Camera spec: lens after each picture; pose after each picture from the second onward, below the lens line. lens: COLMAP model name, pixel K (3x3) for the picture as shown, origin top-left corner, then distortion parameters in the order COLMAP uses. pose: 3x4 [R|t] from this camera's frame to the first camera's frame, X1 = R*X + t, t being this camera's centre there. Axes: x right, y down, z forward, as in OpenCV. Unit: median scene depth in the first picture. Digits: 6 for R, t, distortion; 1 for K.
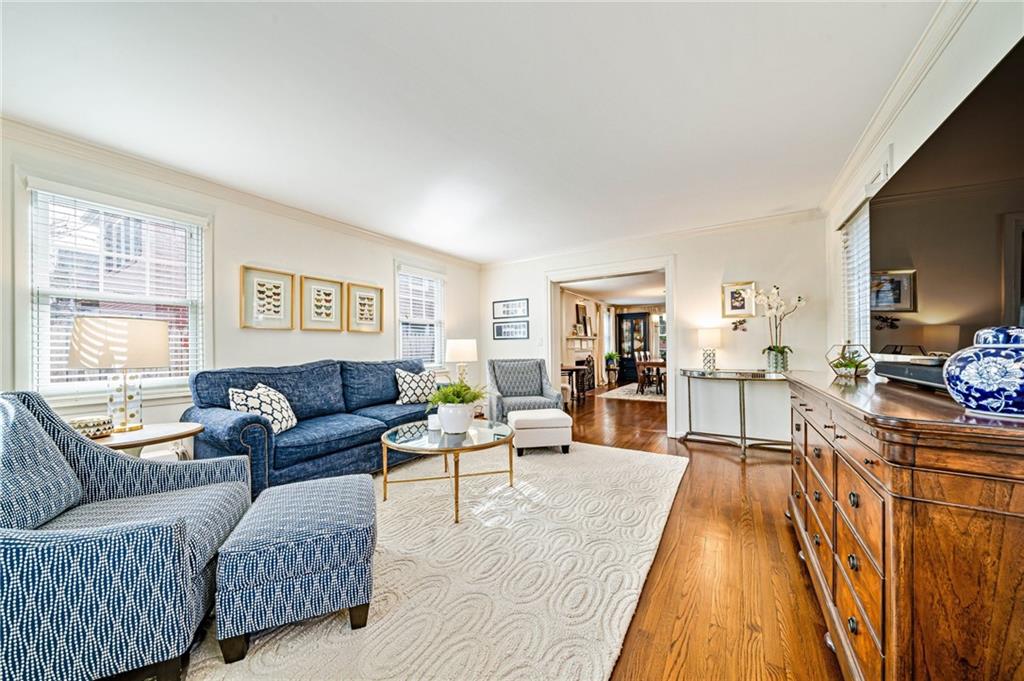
lens RADIAL K [[352.2, 0, 503.5], [0, 352.2, 343.5], [0, 0, 1]] dist [-0.000936, 0.000014]
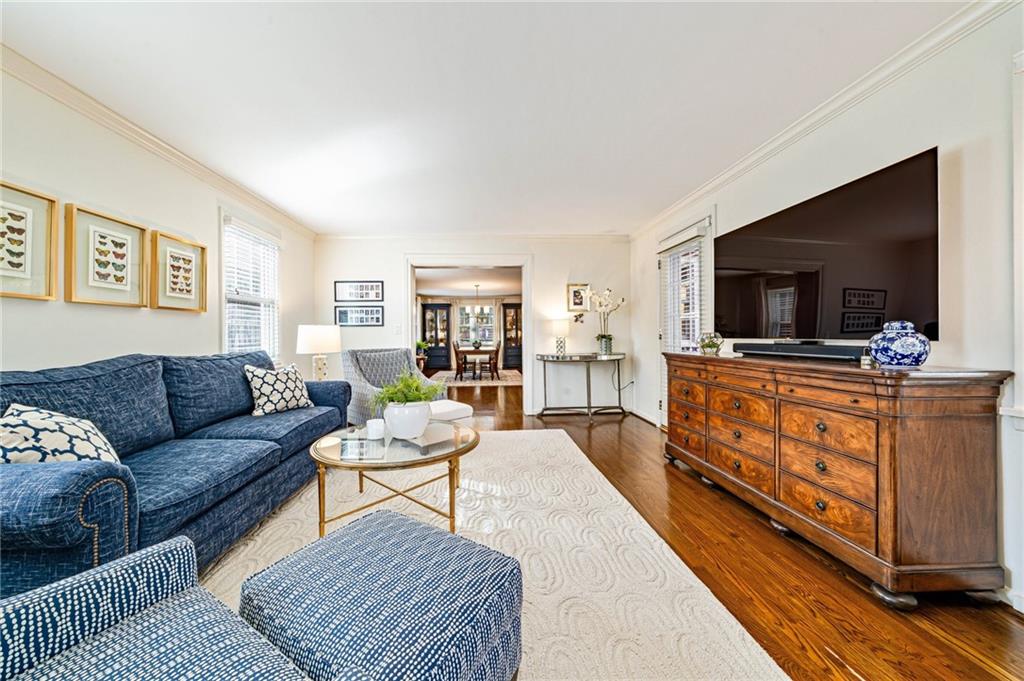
lens RADIAL K [[357.3, 0, 492.2], [0, 357.3, 331.1], [0, 0, 1]] dist [-0.001316, -0.000127]
pose [[0.816672, 0.009475, 0.577025, -0.322434], [-0.005850, 0.999950, -0.008140, 0.007143], [-0.577073, 0.003272, 0.816686, 0.144275]]
